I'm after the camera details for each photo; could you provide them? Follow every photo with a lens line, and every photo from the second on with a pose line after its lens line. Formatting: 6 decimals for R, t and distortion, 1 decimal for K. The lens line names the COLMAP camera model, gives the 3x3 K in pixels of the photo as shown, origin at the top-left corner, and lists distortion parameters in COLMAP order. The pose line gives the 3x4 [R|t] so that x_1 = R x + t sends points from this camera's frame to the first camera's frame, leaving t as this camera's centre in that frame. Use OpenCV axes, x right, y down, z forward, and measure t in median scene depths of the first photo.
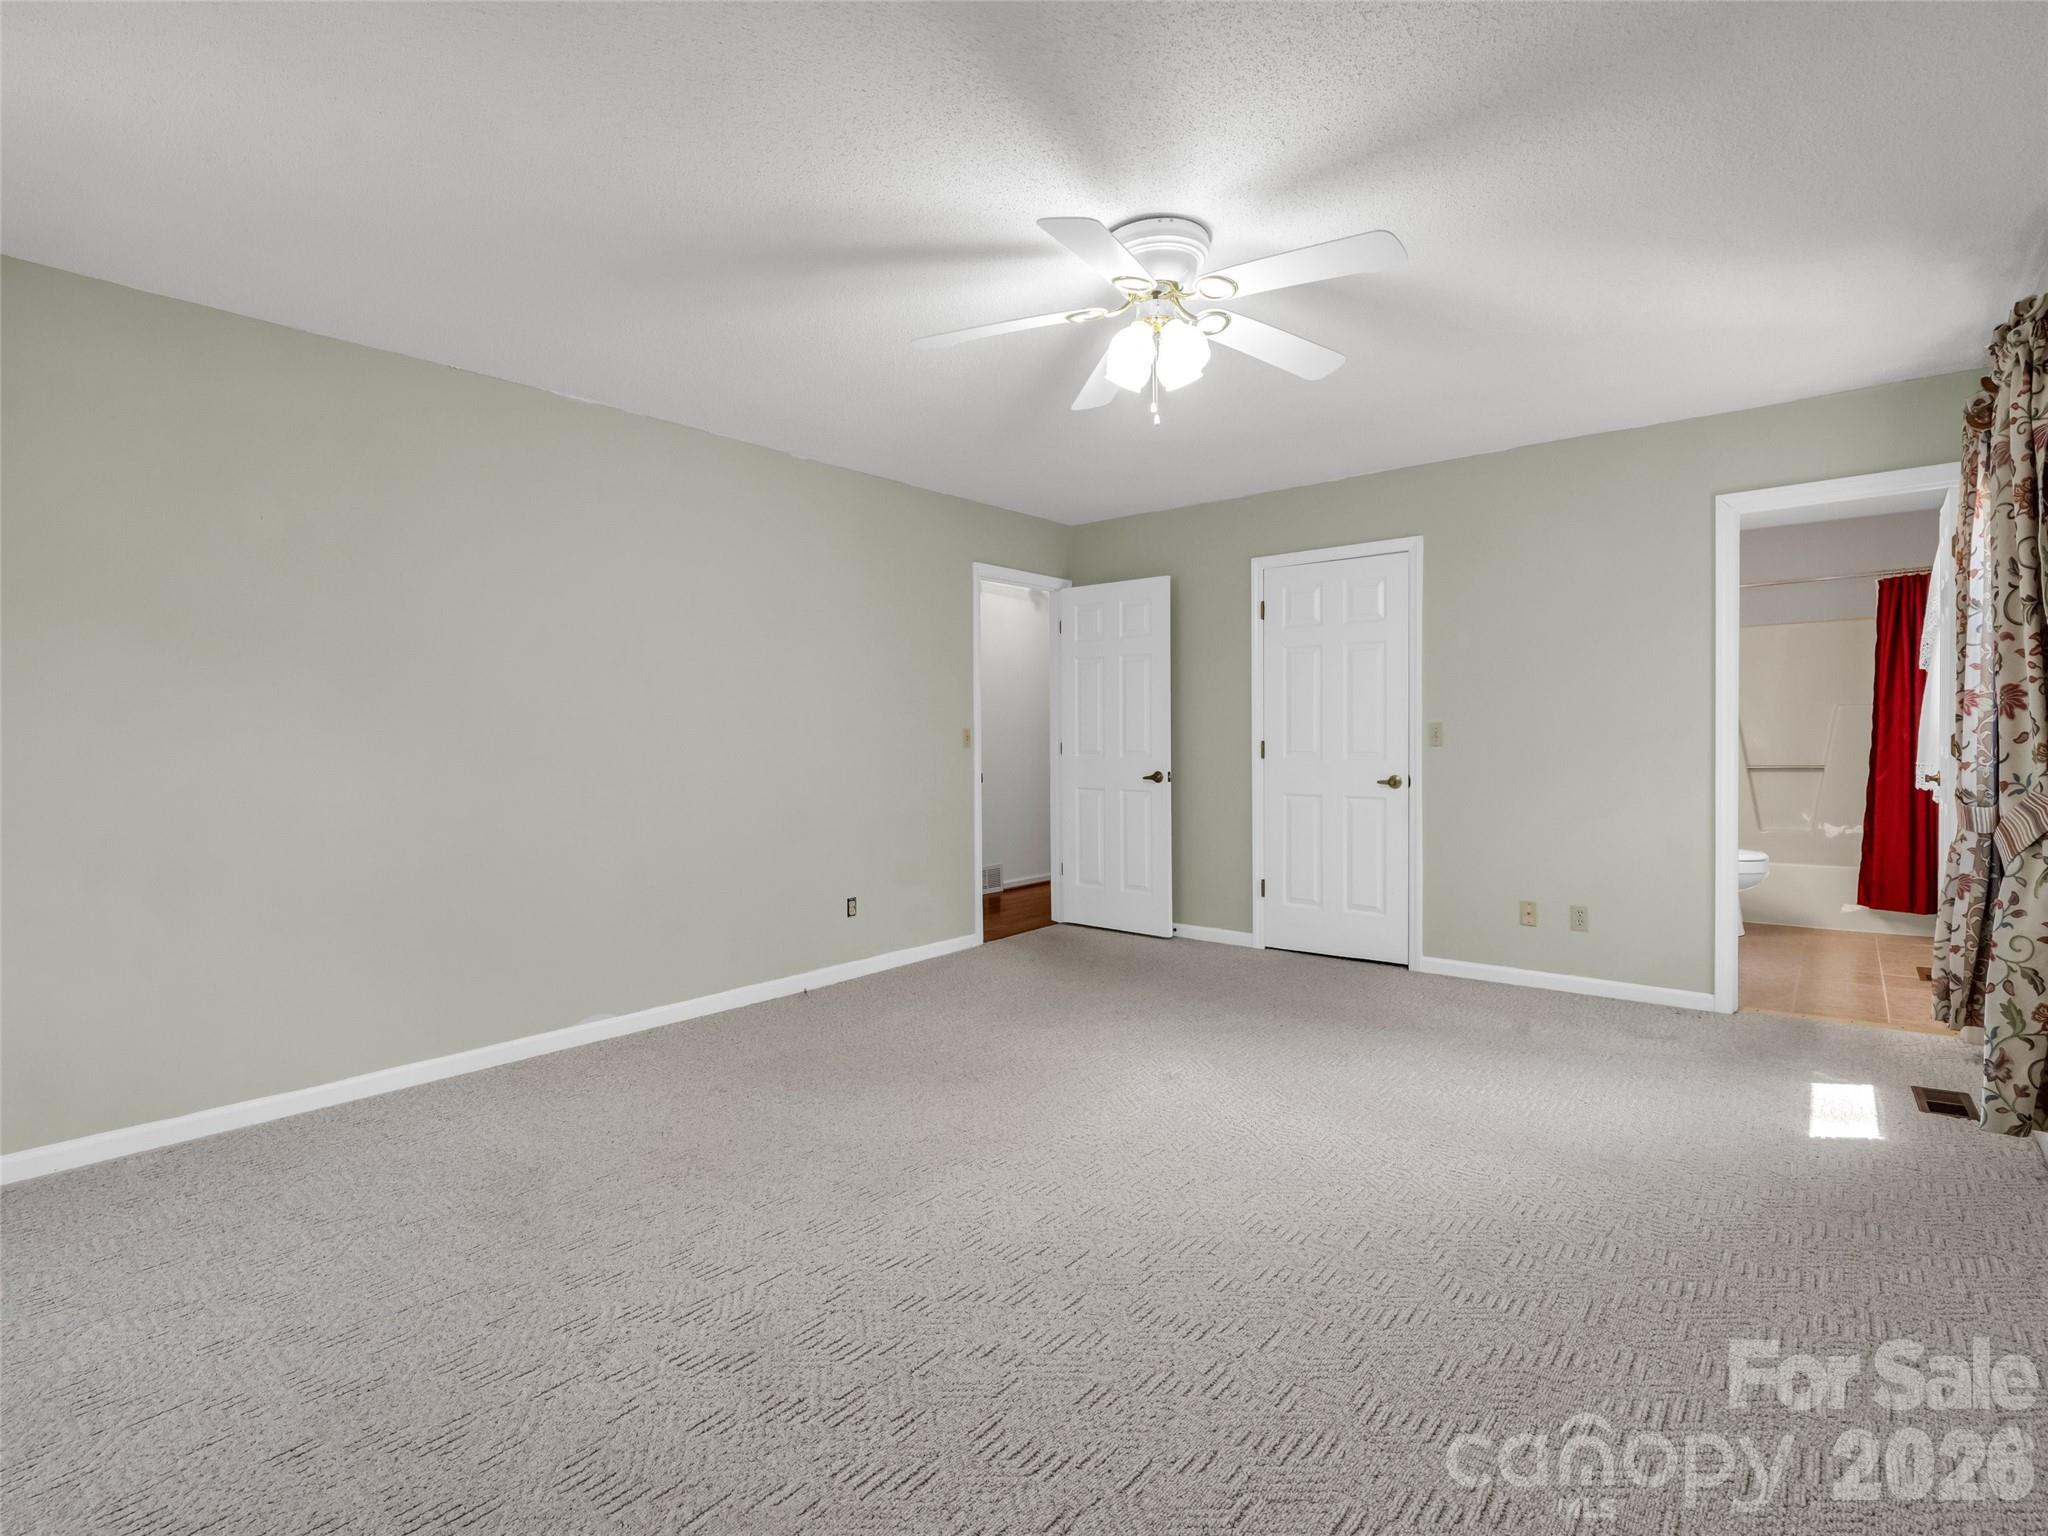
lens RADIAL K [[999.9, 0, 1022.4], [0, 999.9, 749.2], [0, 0, 1]] dist [-0.008466, -0.001758]
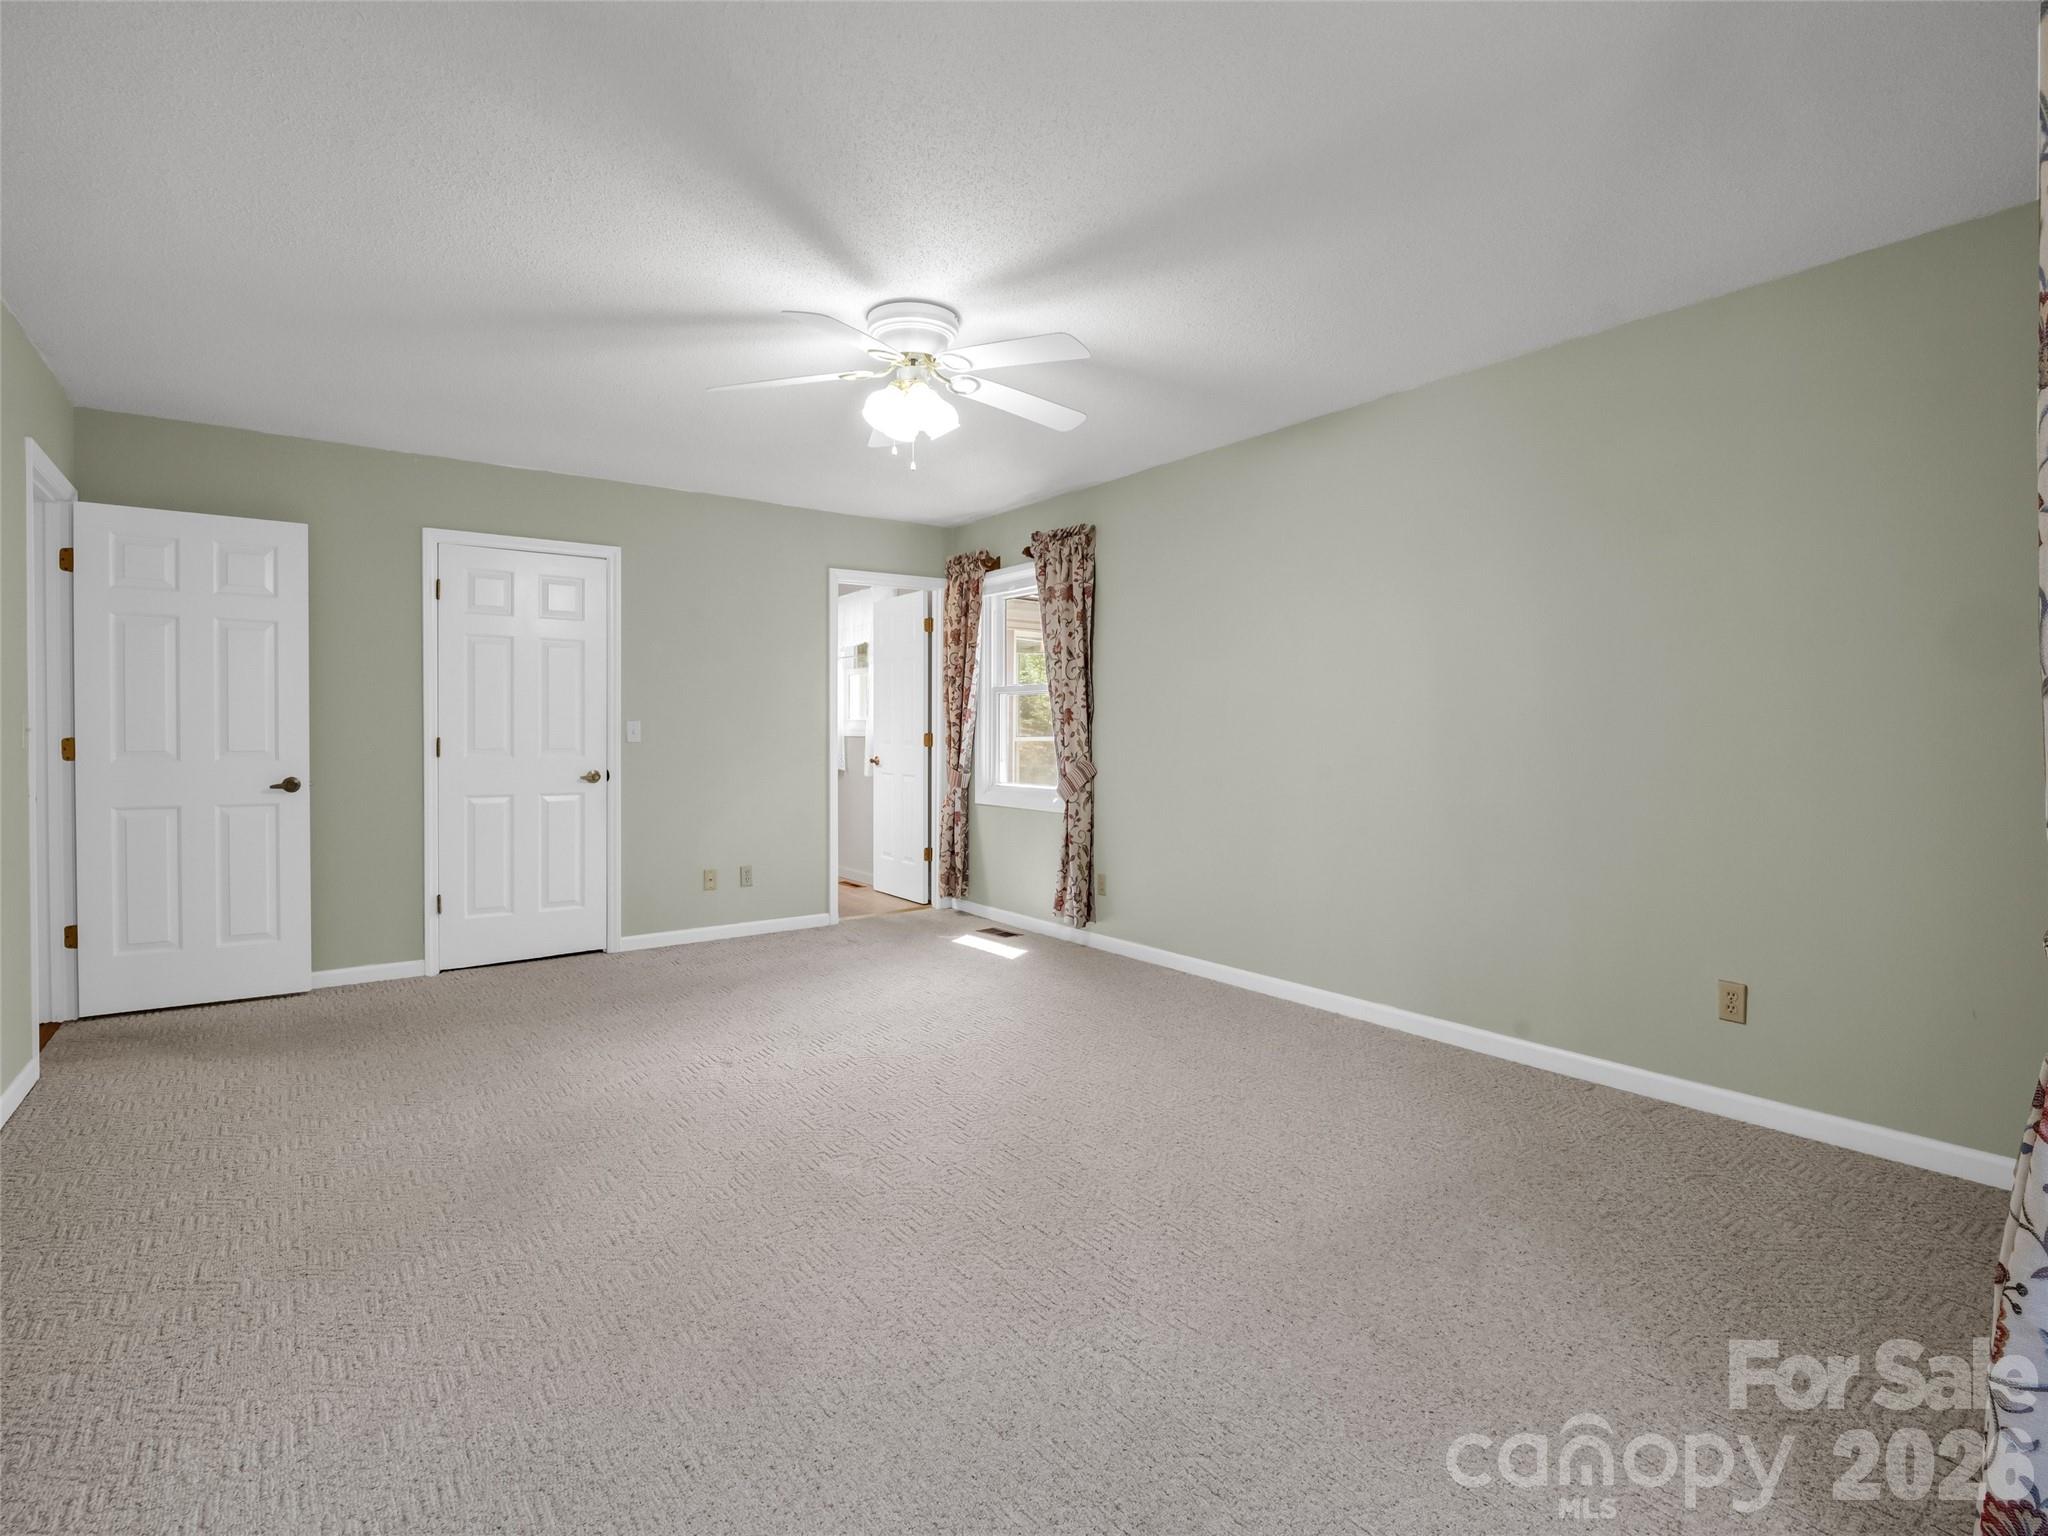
lens RADIAL K [[999.9, 0, 1022.4], [0, 999.9, 749.2], [0, 0, 1]] dist [-0.008466, -0.001758]
pose [[0.239638, -0.011038, 0.970799, -0.559762], [0.010365, 0.999907, 0.008810, -0.000519], [-0.970807, 0.007951, 0.239731, 0.330586]]
